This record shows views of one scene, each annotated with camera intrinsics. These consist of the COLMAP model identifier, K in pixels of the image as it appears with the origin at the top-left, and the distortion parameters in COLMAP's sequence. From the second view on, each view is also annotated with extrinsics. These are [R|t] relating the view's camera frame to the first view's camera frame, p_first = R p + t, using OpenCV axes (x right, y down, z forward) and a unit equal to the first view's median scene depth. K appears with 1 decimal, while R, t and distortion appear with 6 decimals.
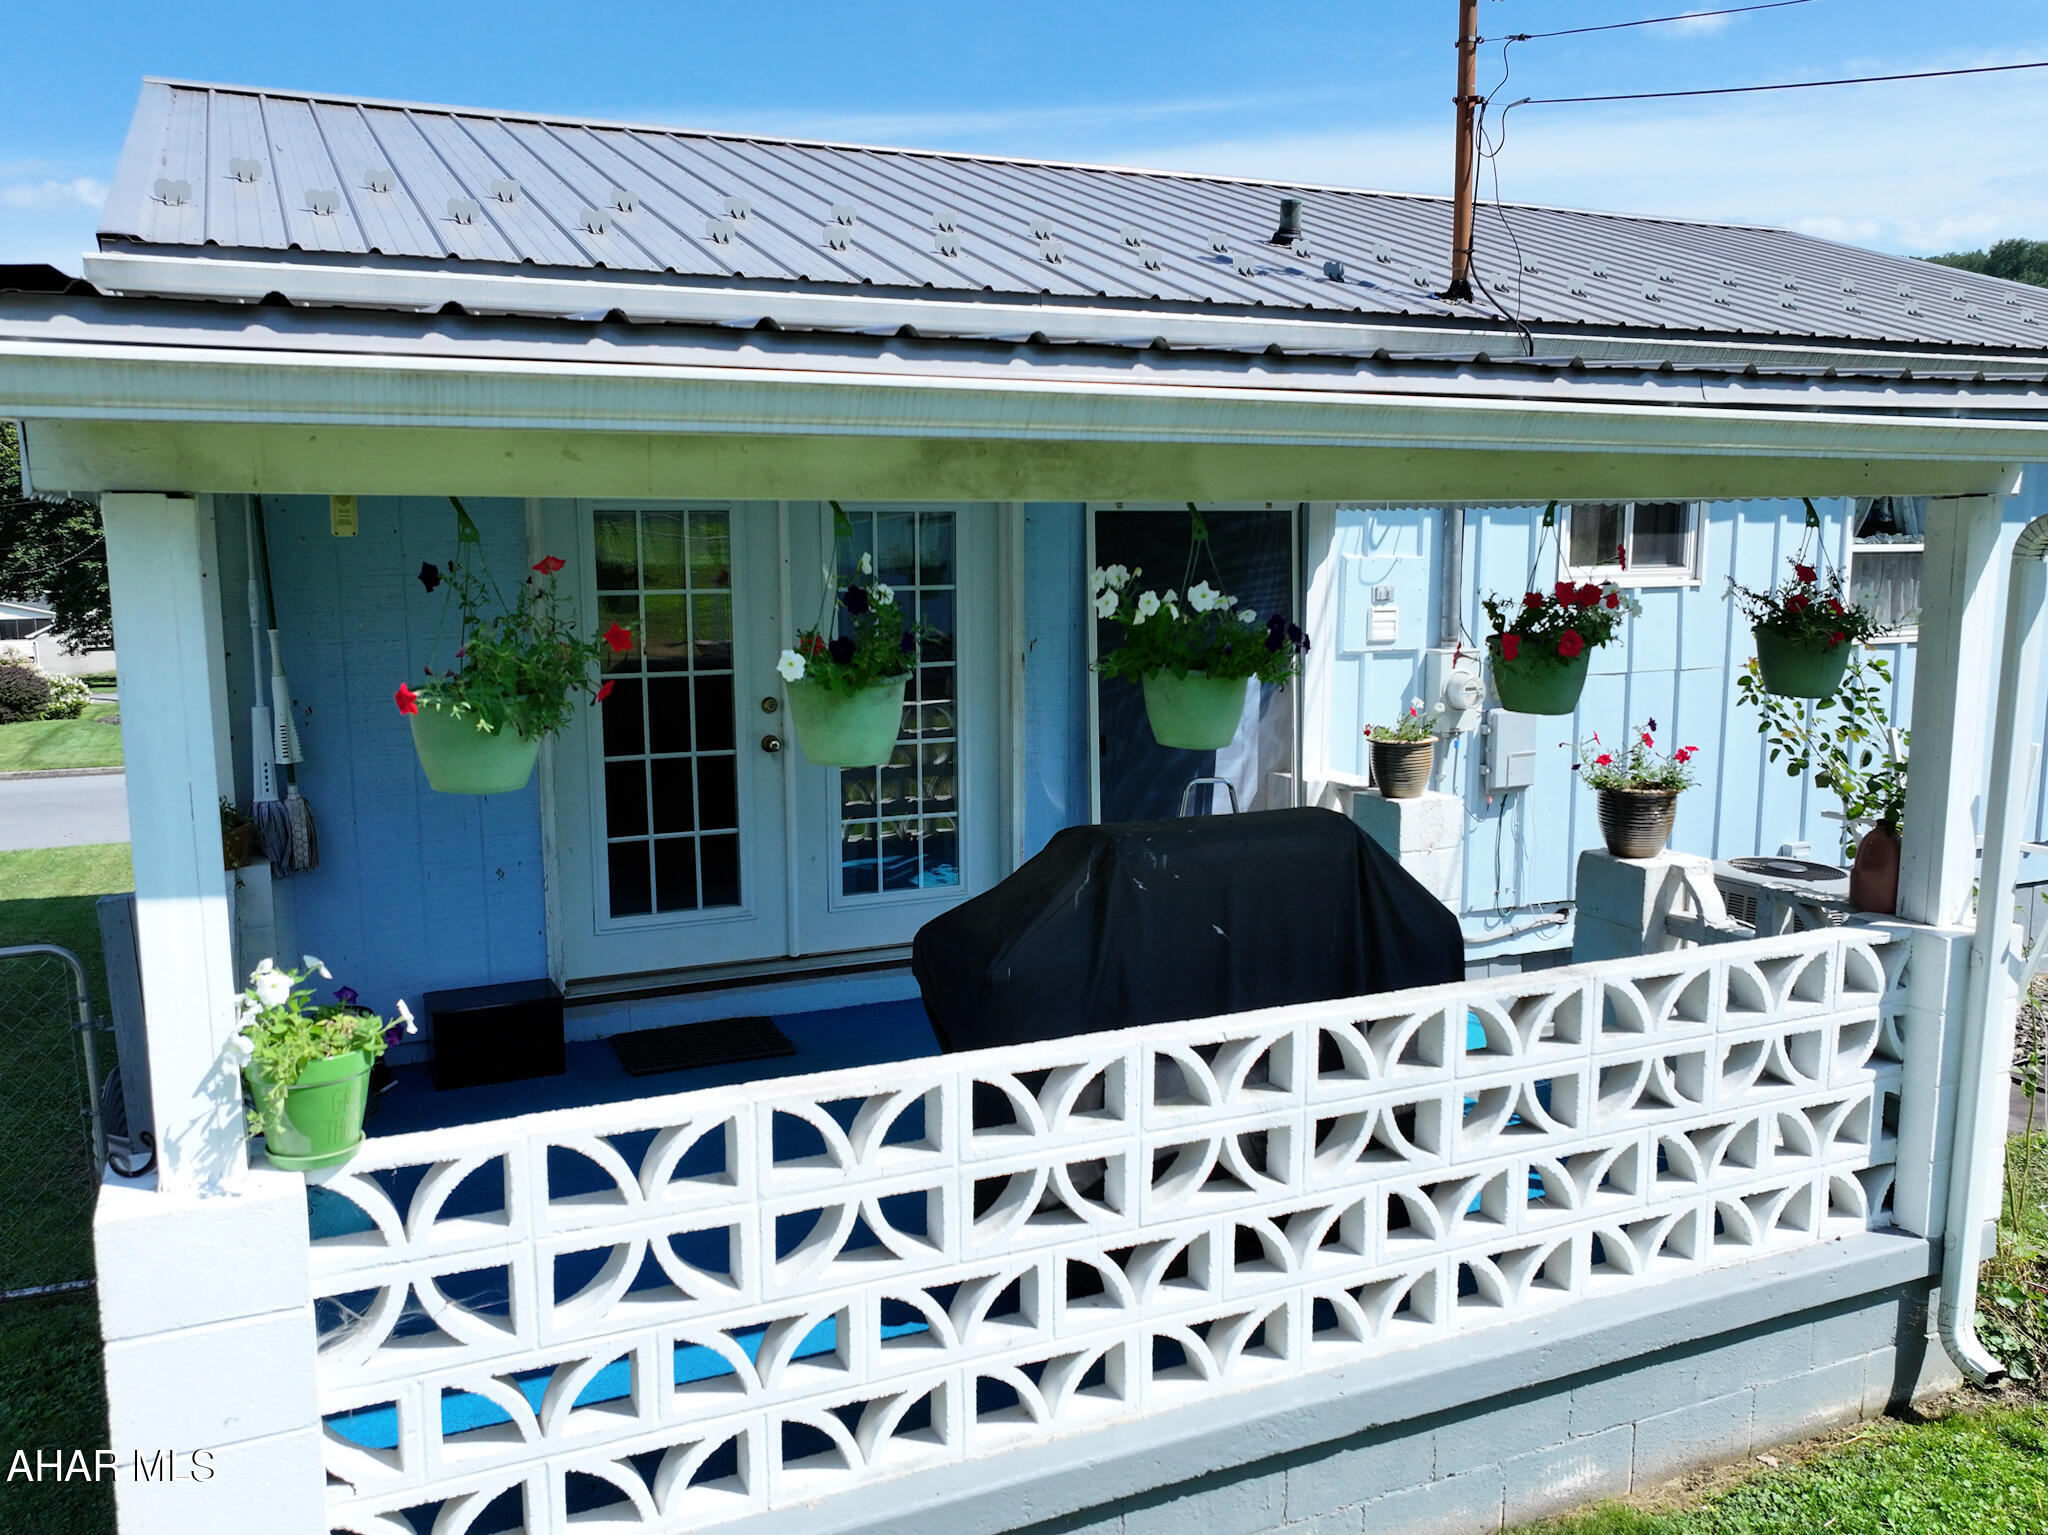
lens RADIAL K [[1664.8, 0, 1019.6], [0, 1664.8, 773.0], [0, 0, 1]] dist [-0.001122, 0.000882]
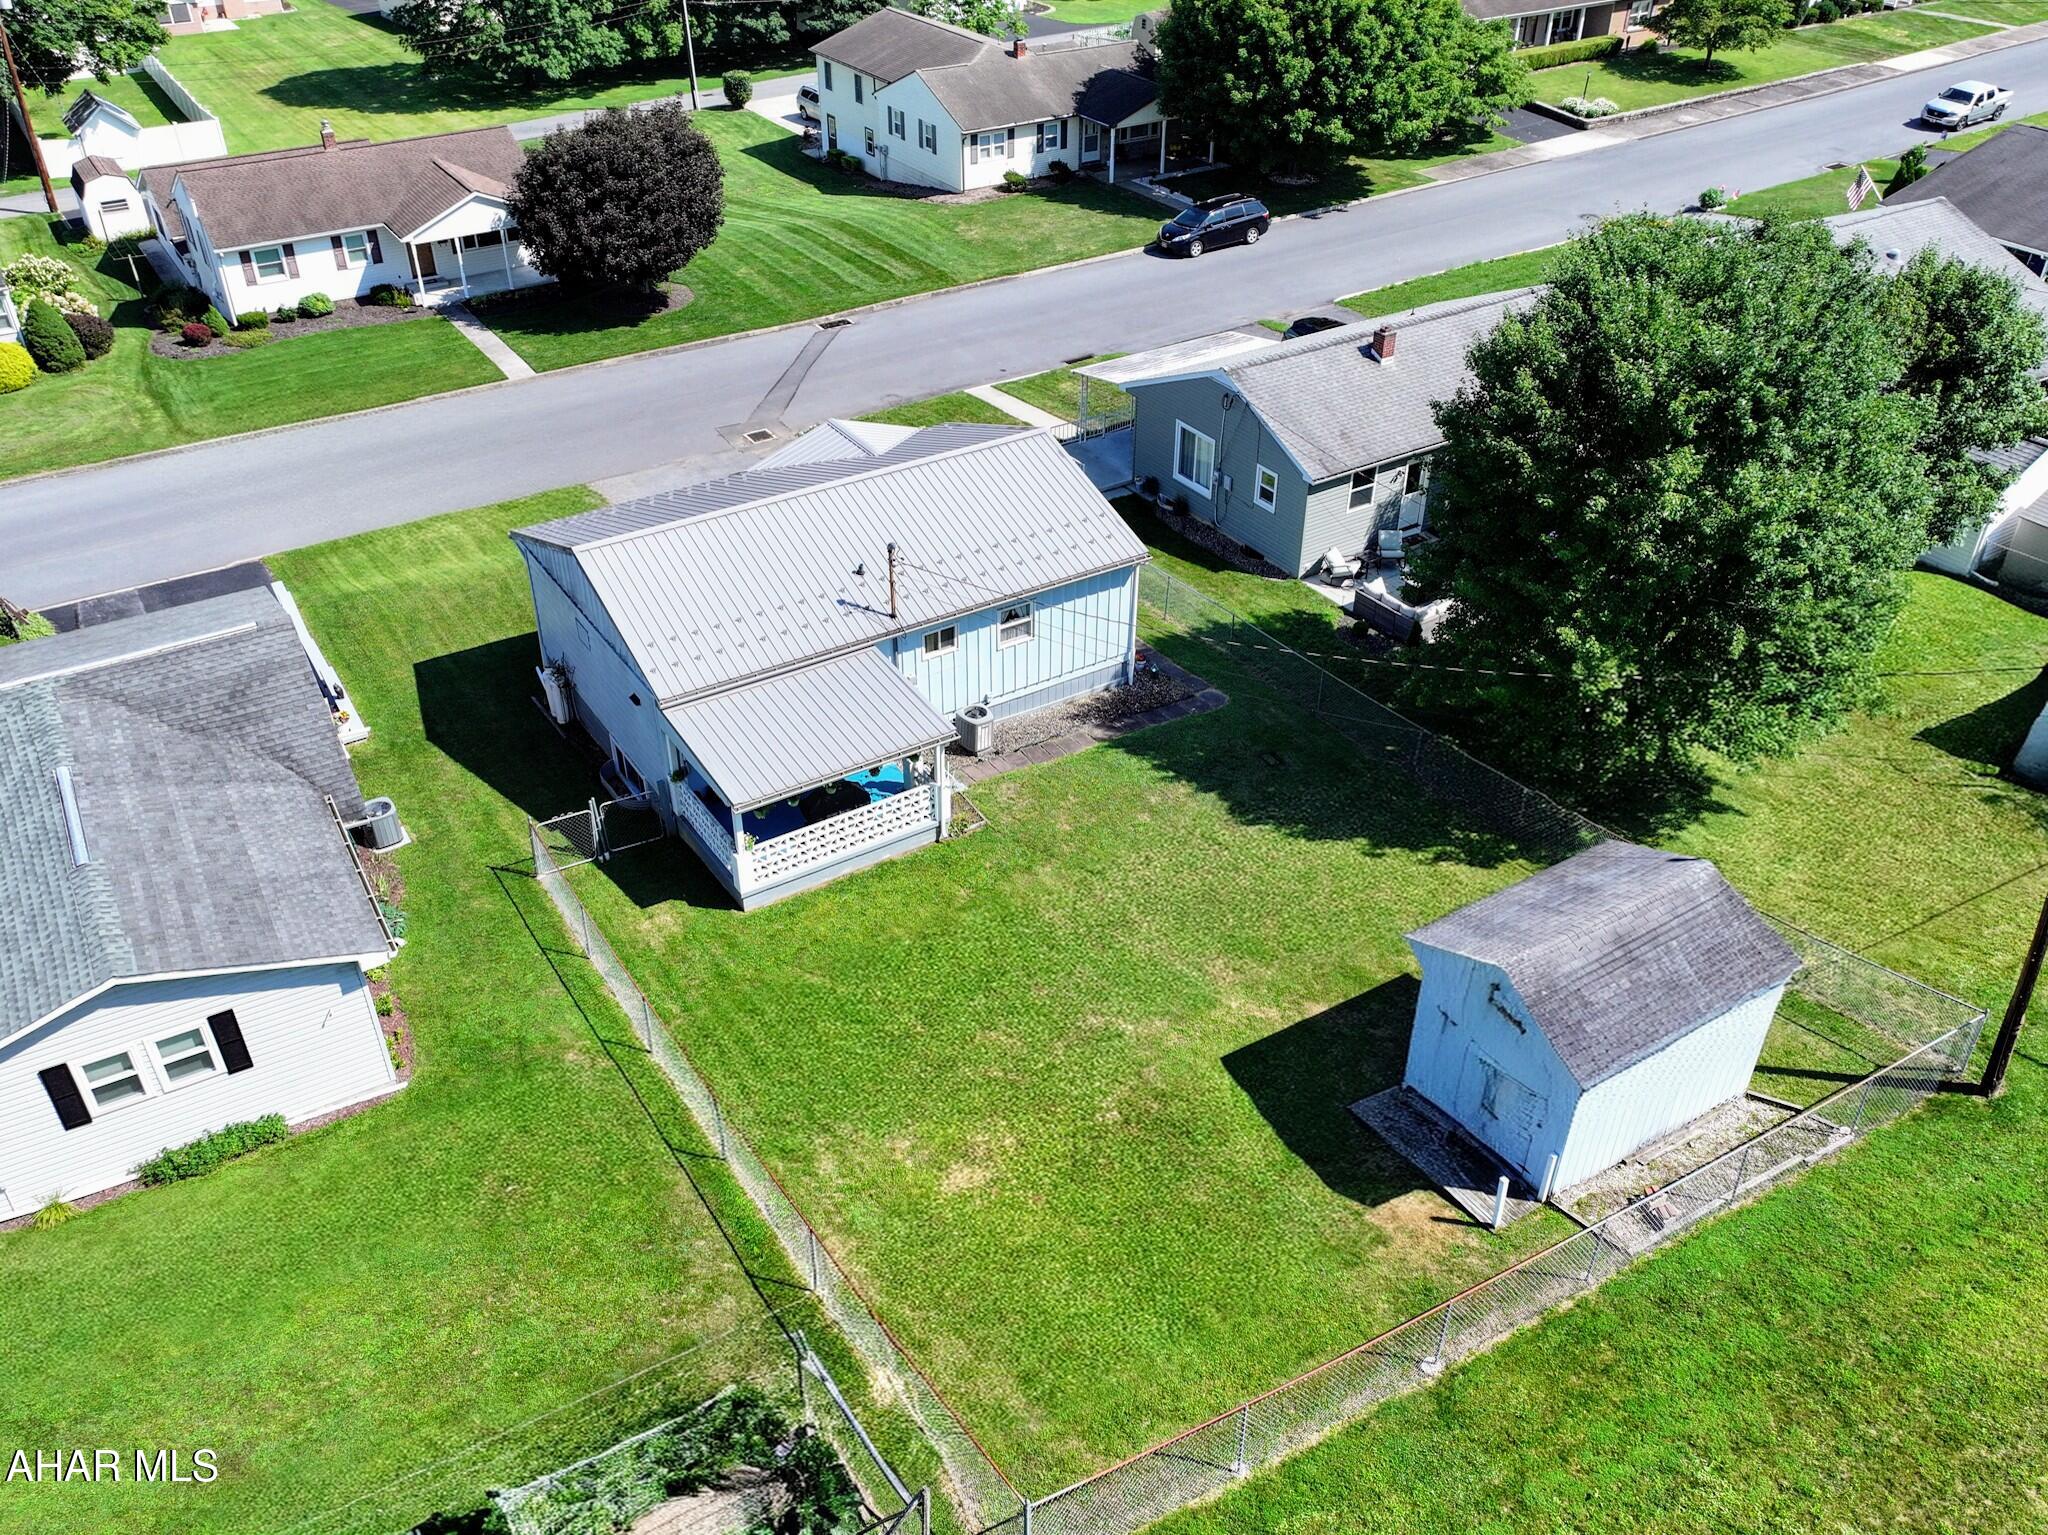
lens RADIAL K [[1670.2, 0, 1019.5], [0, 1670.2, 779.9], [0, 0, 1]] dist [-0.002711, 0.005673]
pose [[0.989879, -0.071816, 0.122400, 0.008580], [0.009298, 0.893468, 0.449031, -3.162996], [-0.141608, -0.443348, 0.885093, -5.449960]]
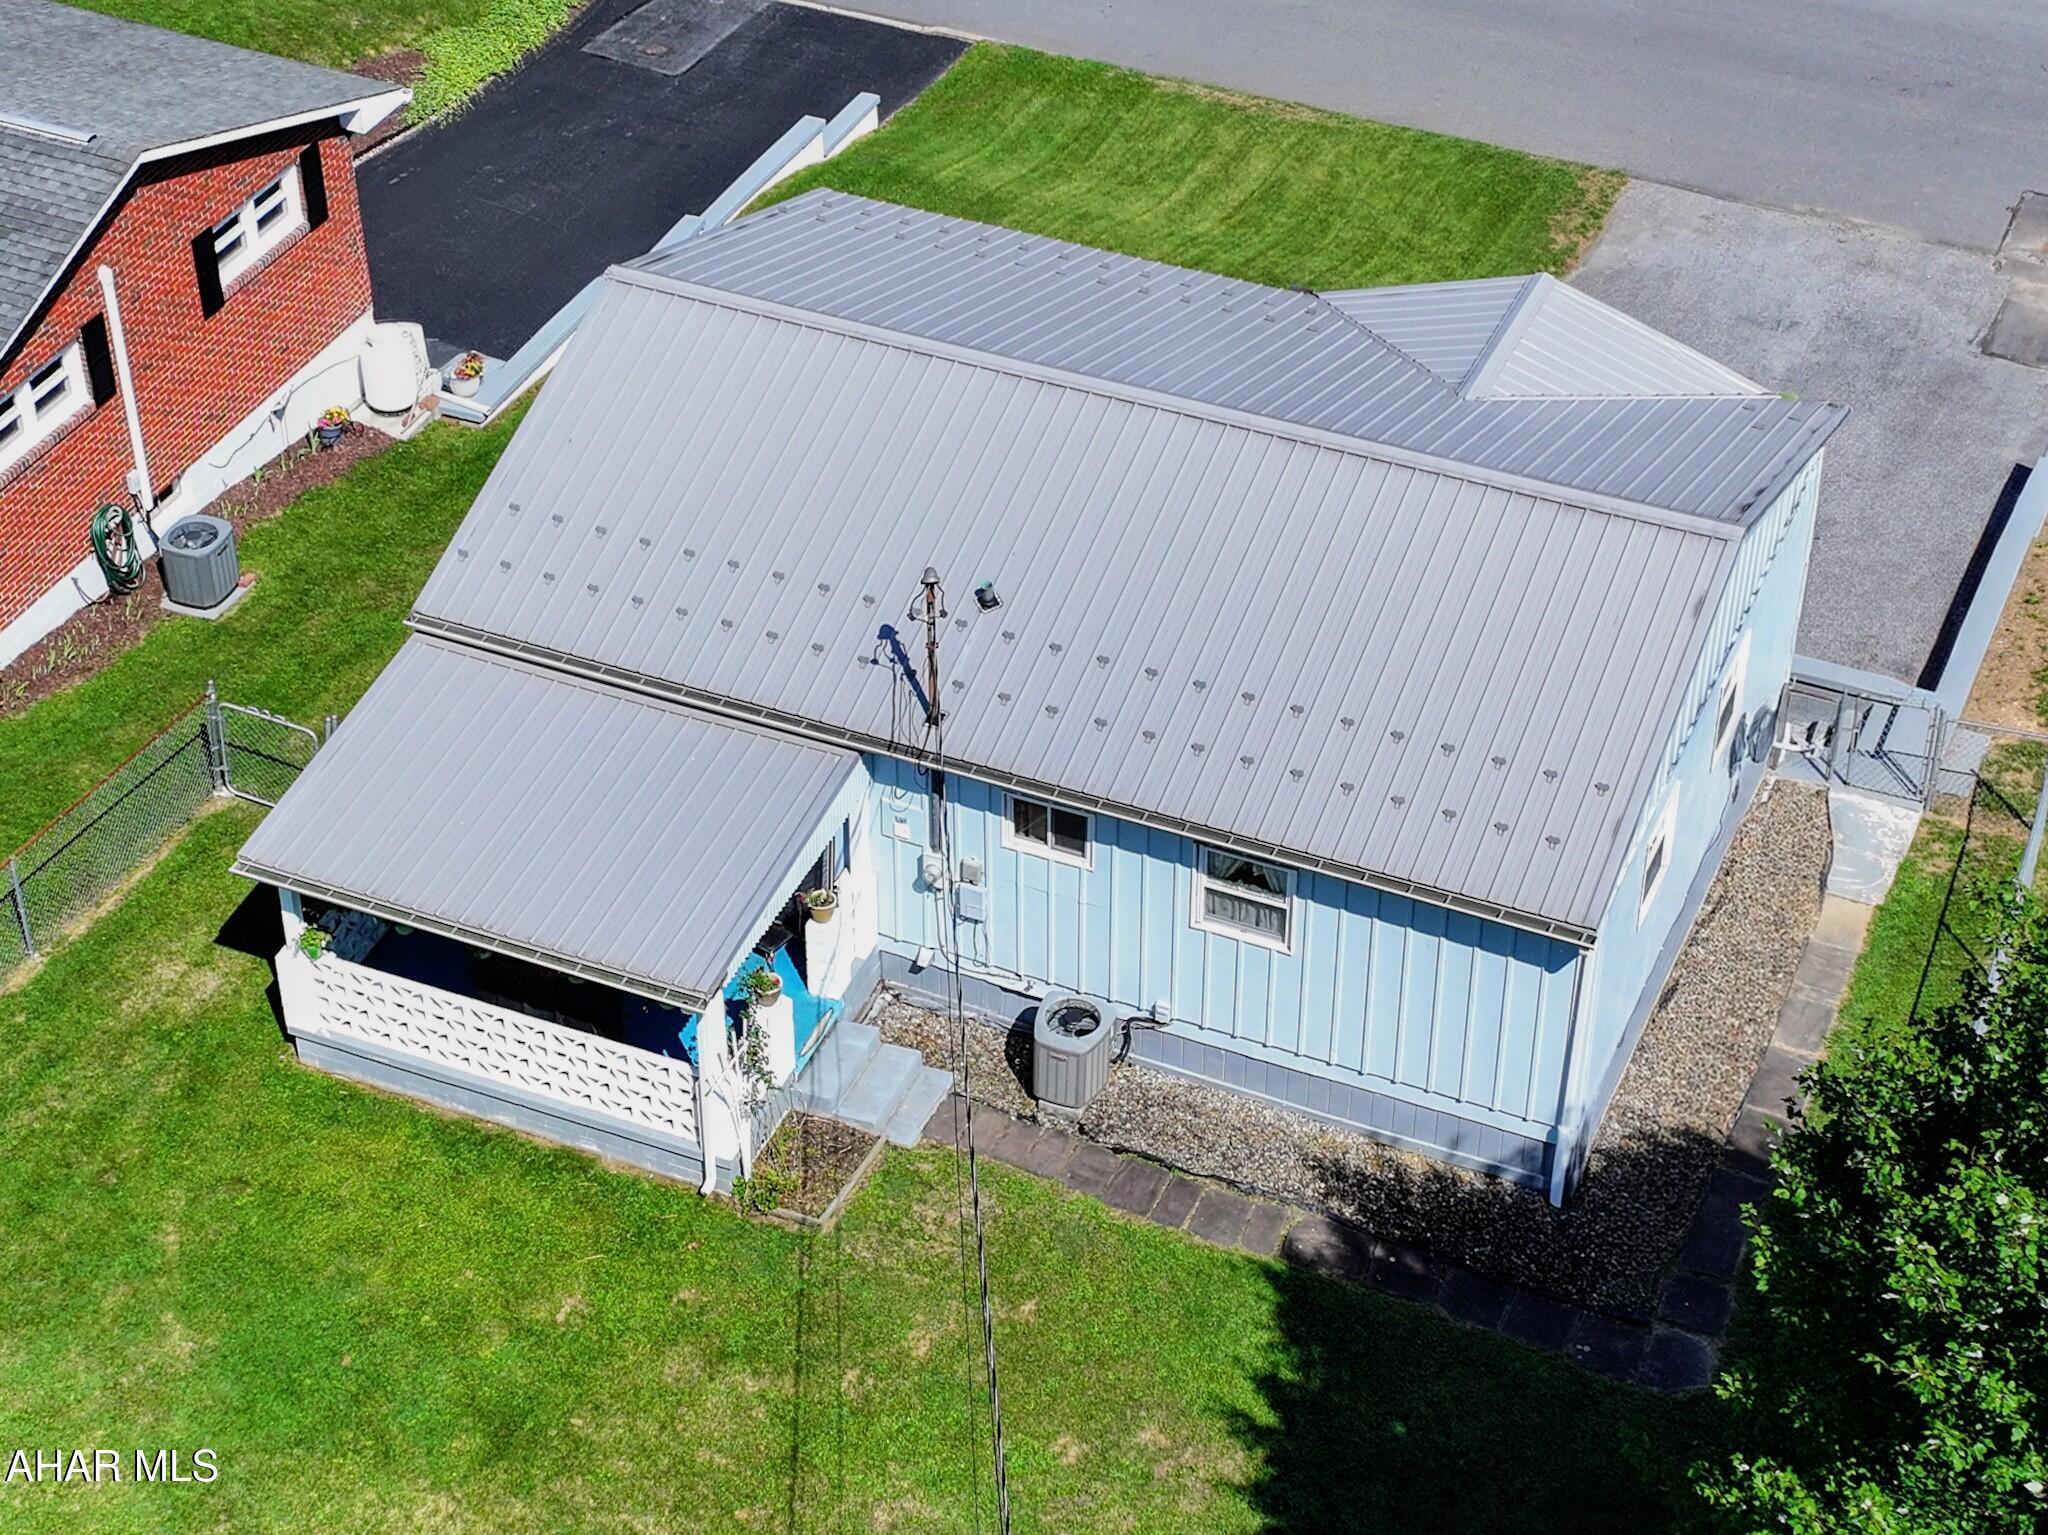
lens RADIAL K [[3829.6, 0, 1018.9], [0, 3829.6, 768.4], [0, 0, 1]] dist [0.010520, 0.000000]
pose [[0.672932, 0.466511, -0.574048, 4.905350], [-0.111397, 0.831112, 0.544833, -4.499251], [0.731269, -0.302689, 0.611249, -2.913729]]
